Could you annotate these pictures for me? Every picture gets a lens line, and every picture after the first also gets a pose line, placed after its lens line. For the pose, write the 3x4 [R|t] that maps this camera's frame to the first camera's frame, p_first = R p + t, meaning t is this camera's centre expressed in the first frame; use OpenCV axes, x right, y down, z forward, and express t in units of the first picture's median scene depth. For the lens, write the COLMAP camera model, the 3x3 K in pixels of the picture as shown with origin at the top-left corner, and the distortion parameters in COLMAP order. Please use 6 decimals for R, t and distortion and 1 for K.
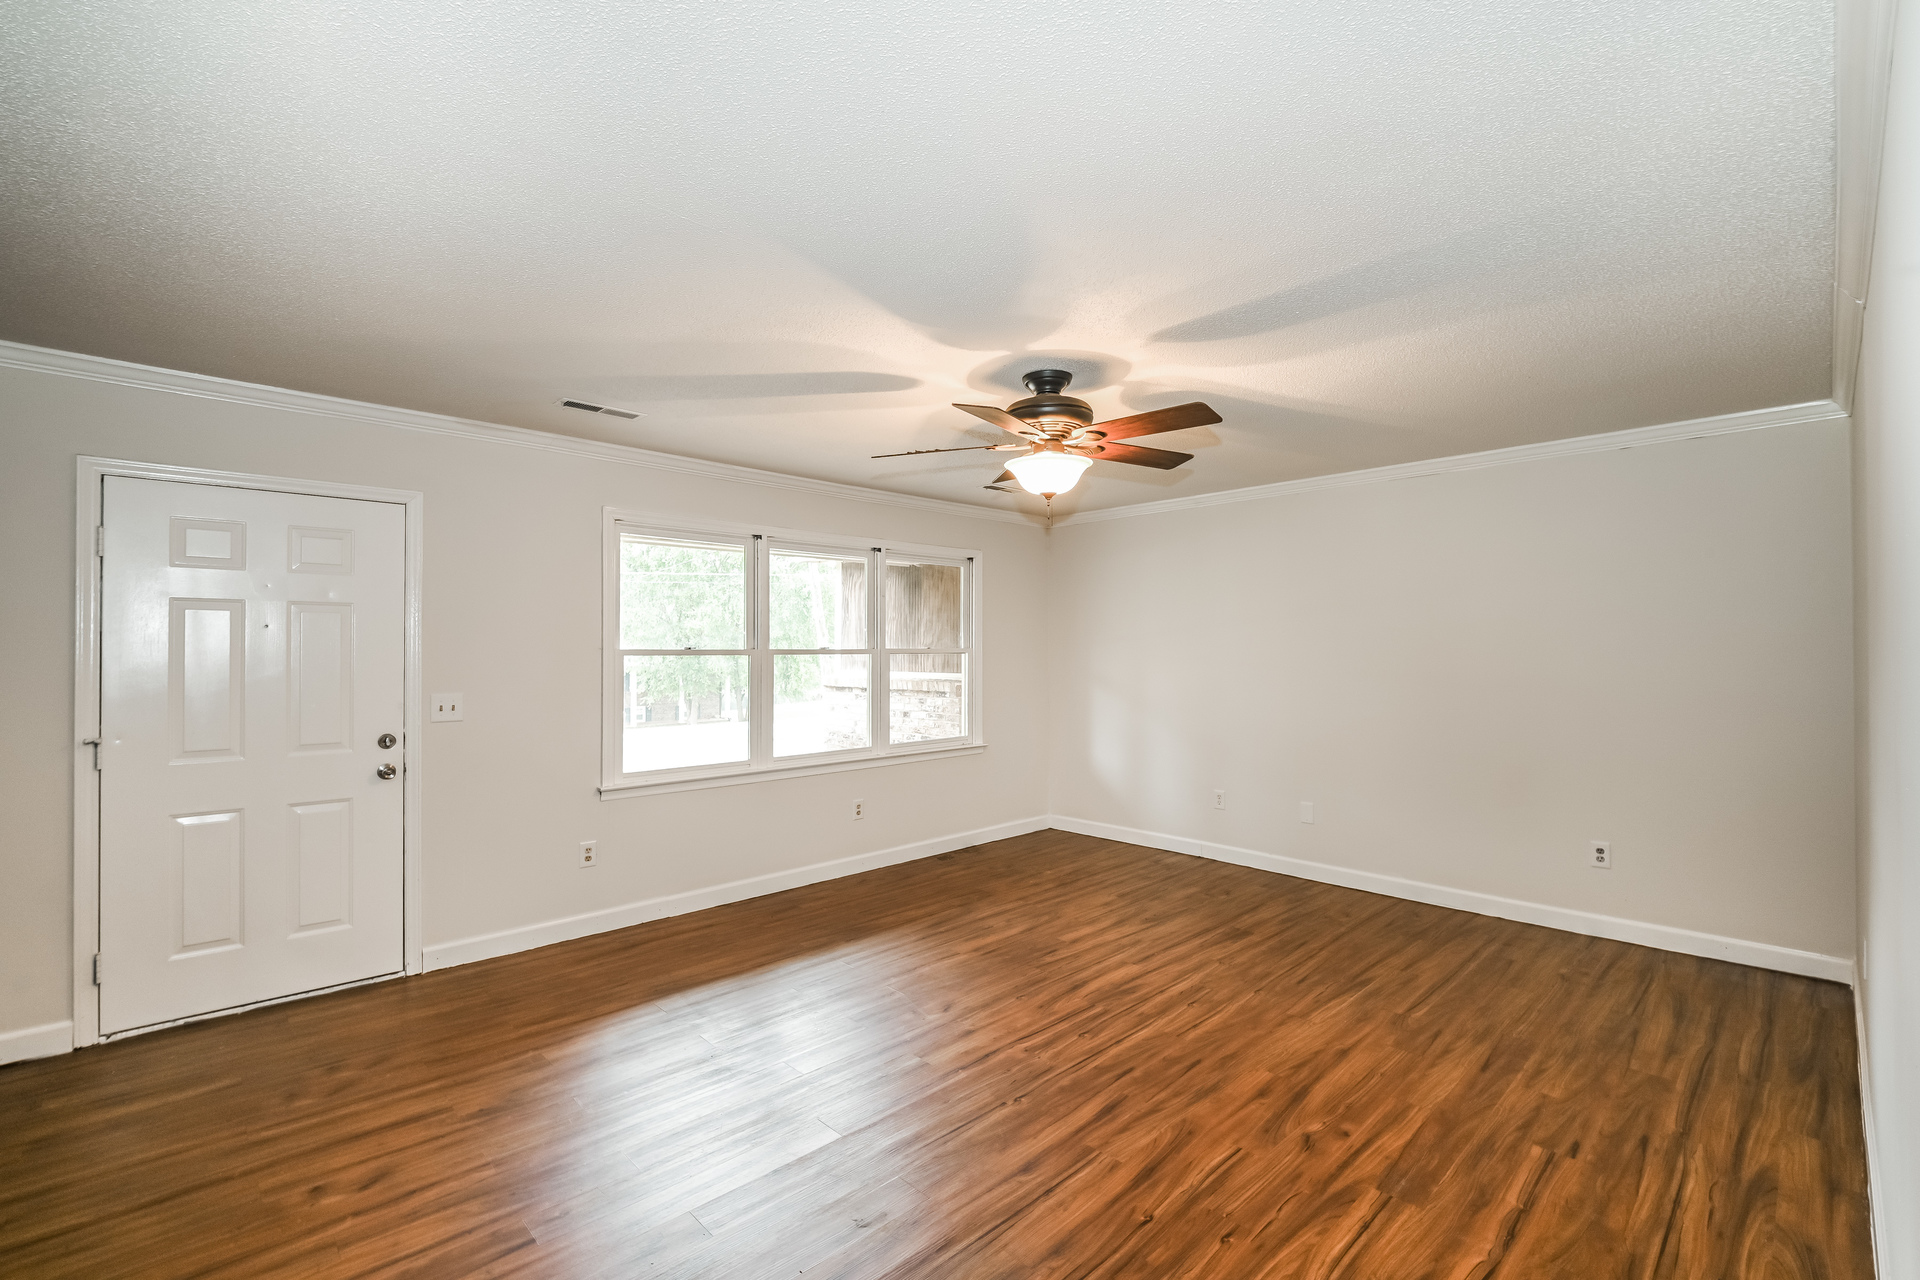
lens RADIAL K [[835.7, 0, 950.0], [0, 835.7, 639.8], [0, 0, 1]] dist [0.018316, -0.023013]
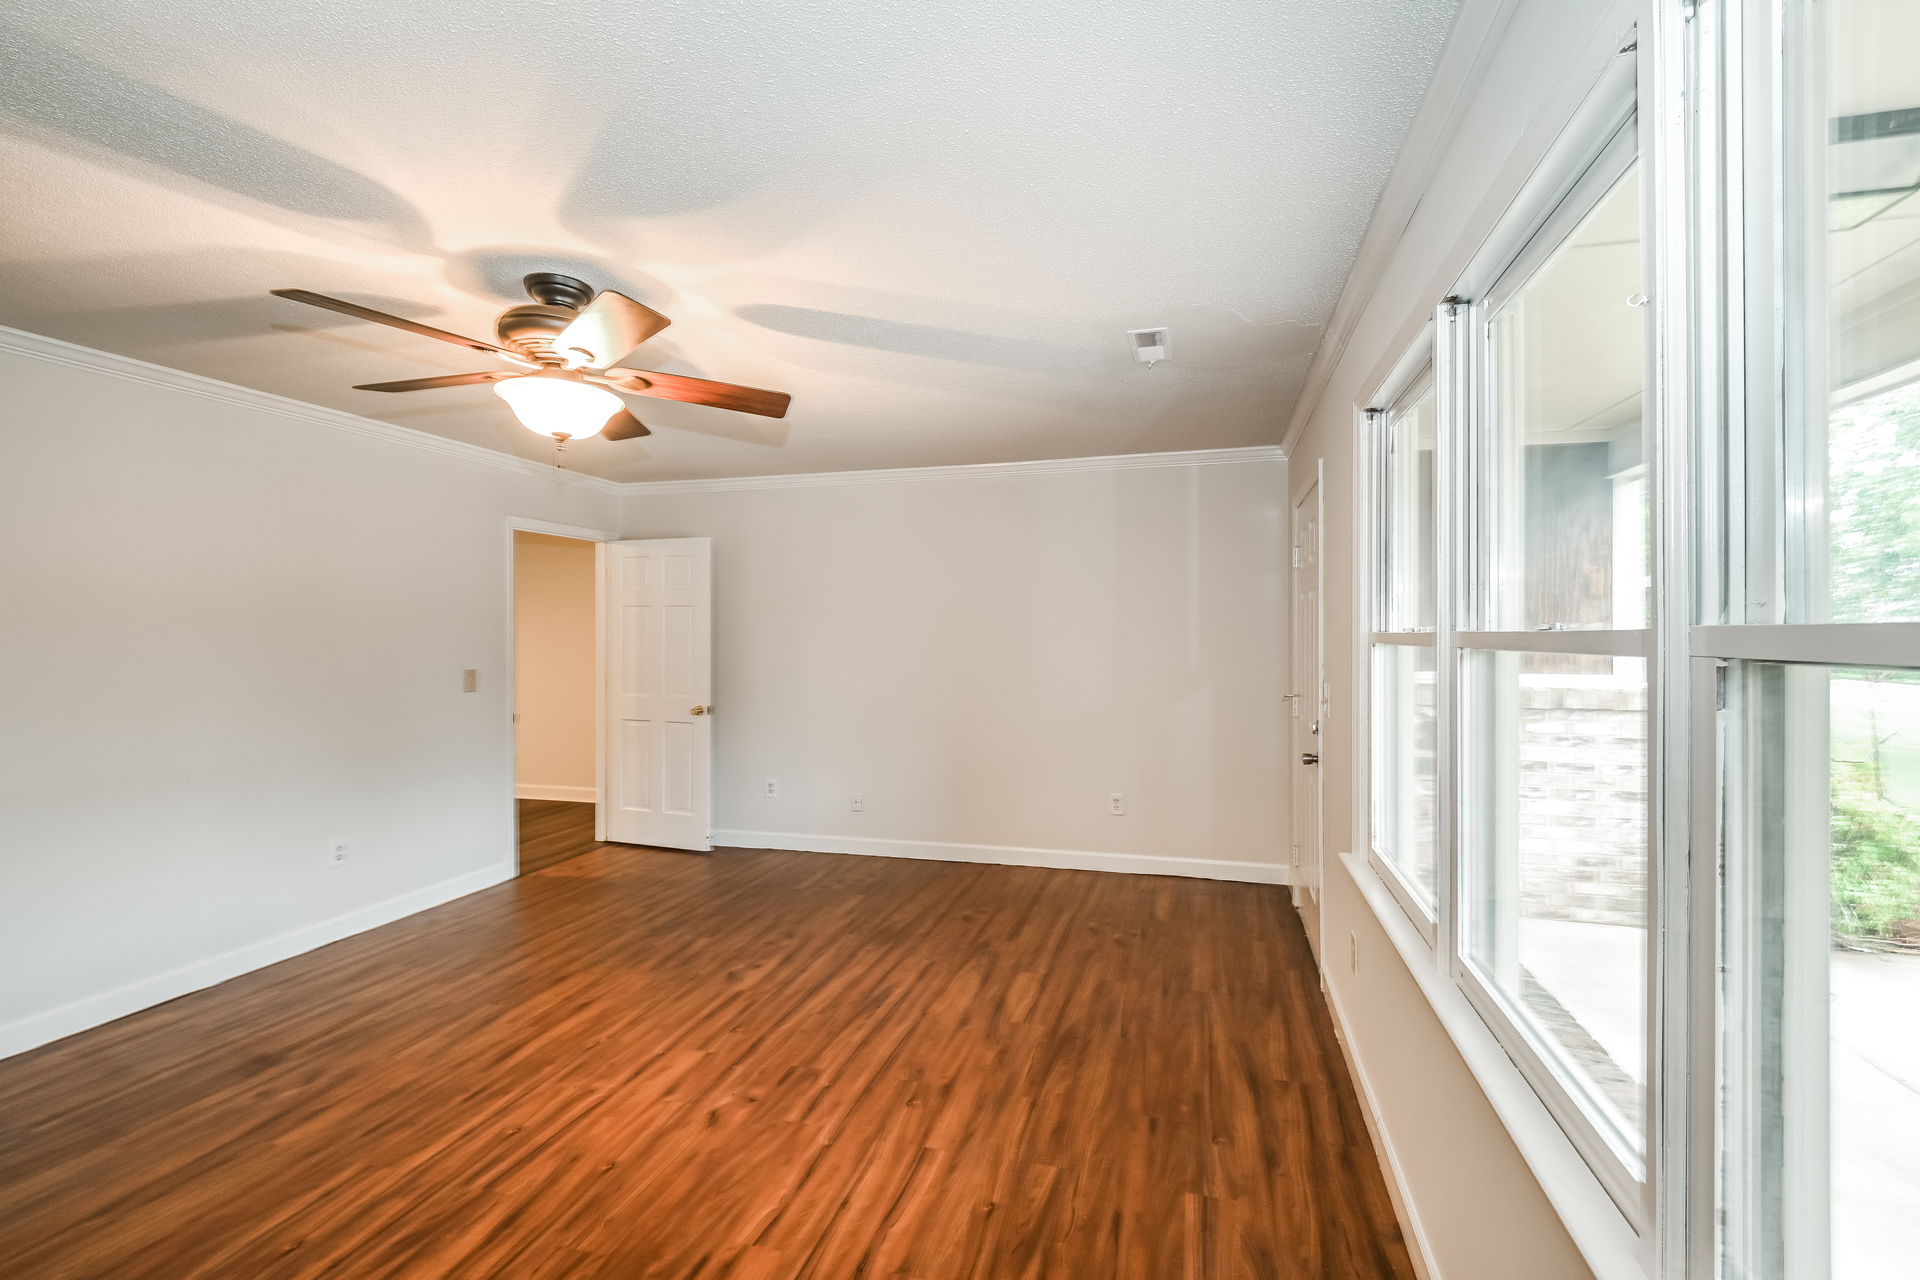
lens RADIAL K [[835.7, 0, 950.0], [0, 835.7, 639.8], [0, 0, 1]] dist [0.018316, -0.023013]
pose [[-0.860336, 0.006825, -0.509682, 0.188117], [0.006196, 0.999977, 0.002932, 0.017025], [0.509690, -0.000636, -0.860358, 1.717717]]
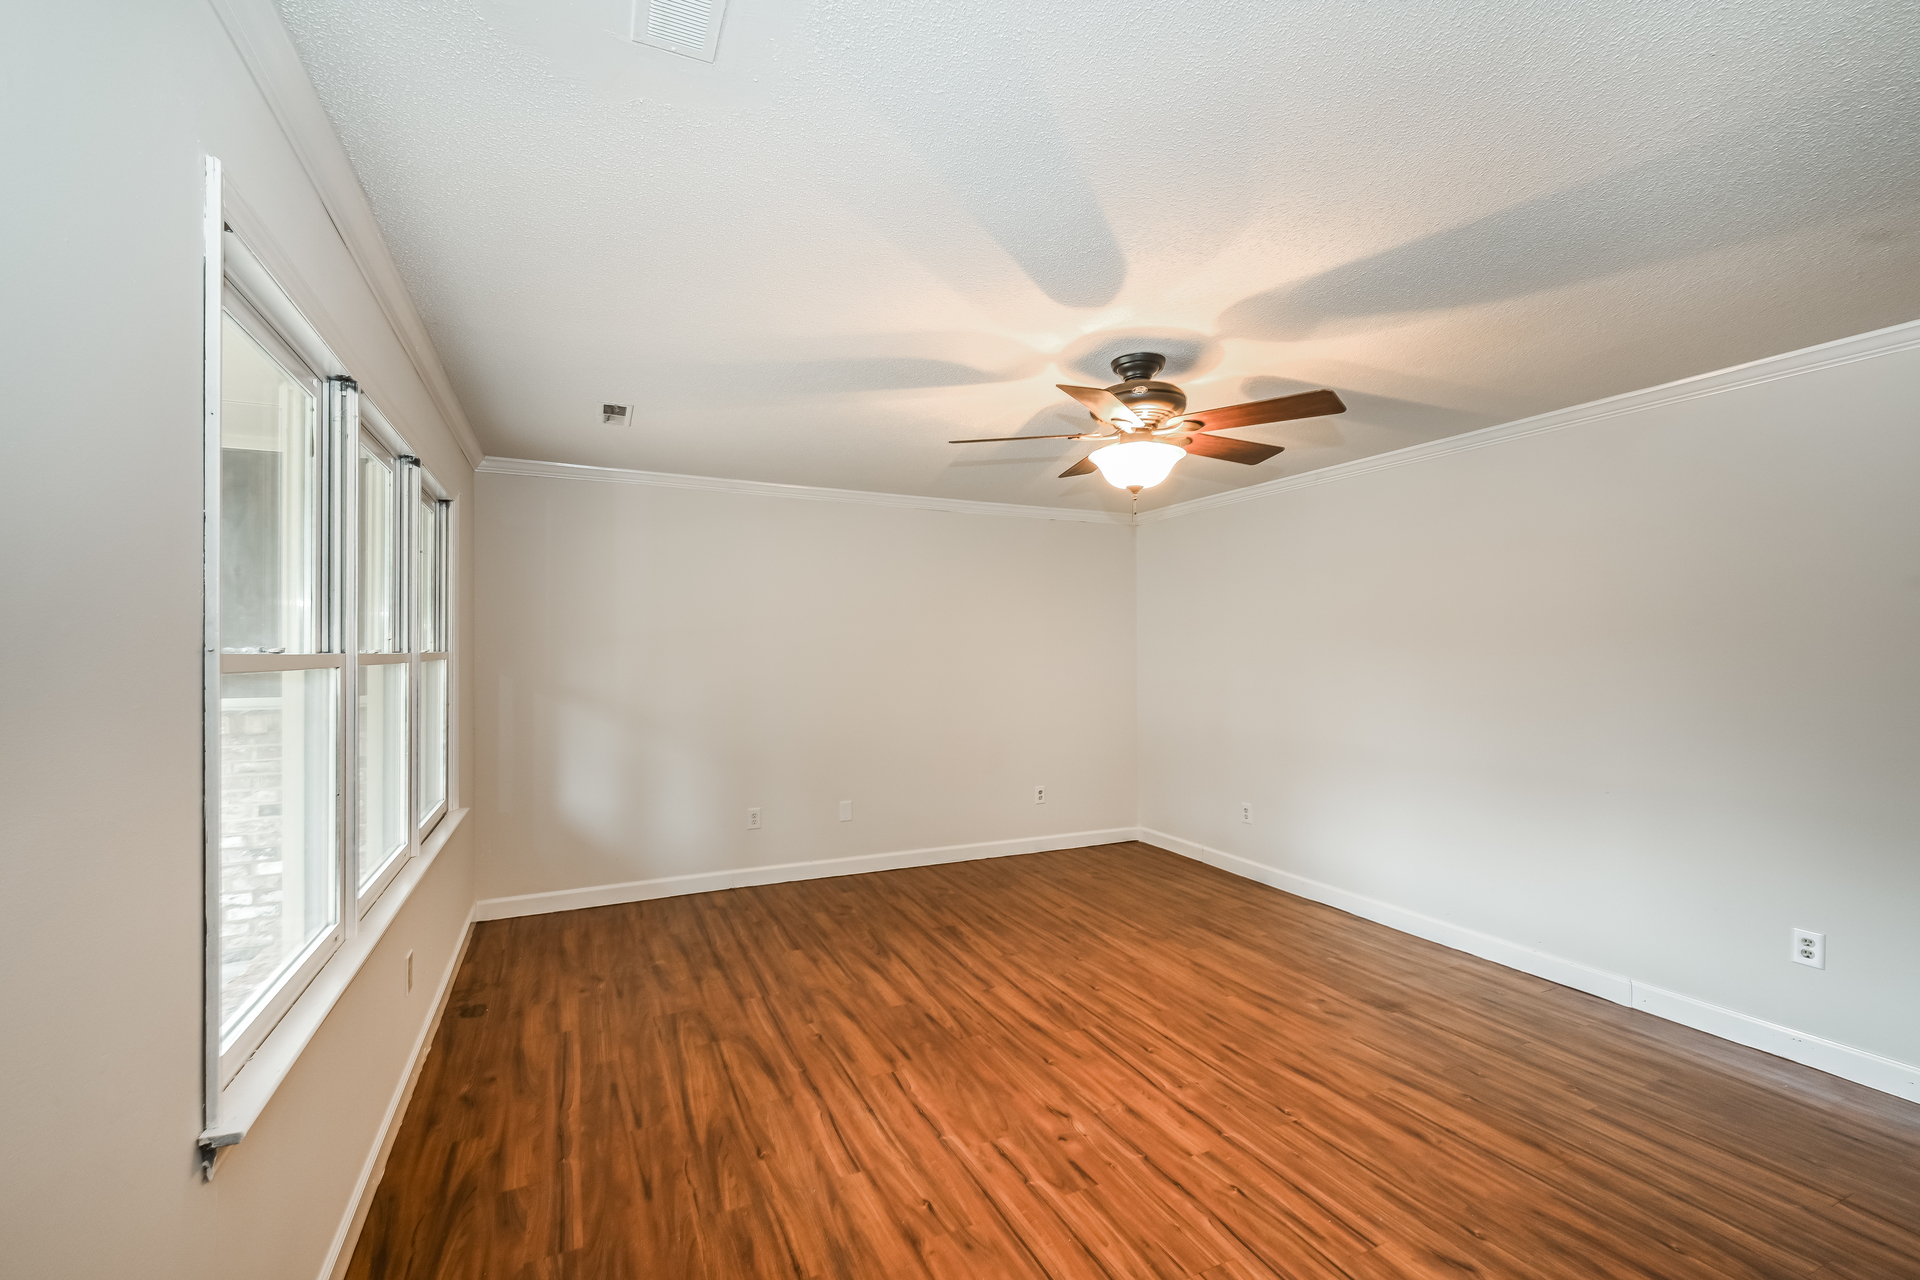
lens RADIAL K [[835.7, 0, 950.0], [0, 835.7, 639.8], [0, 0, 1]] dist [0.018316, -0.023013]
pose [[0.315615, 0.013595, 0.948790, -0.760373], [-0.006999, 0.999904, -0.011999, 0.014608], [-0.948862, -0.002853, 0.315679, 0.840805]]
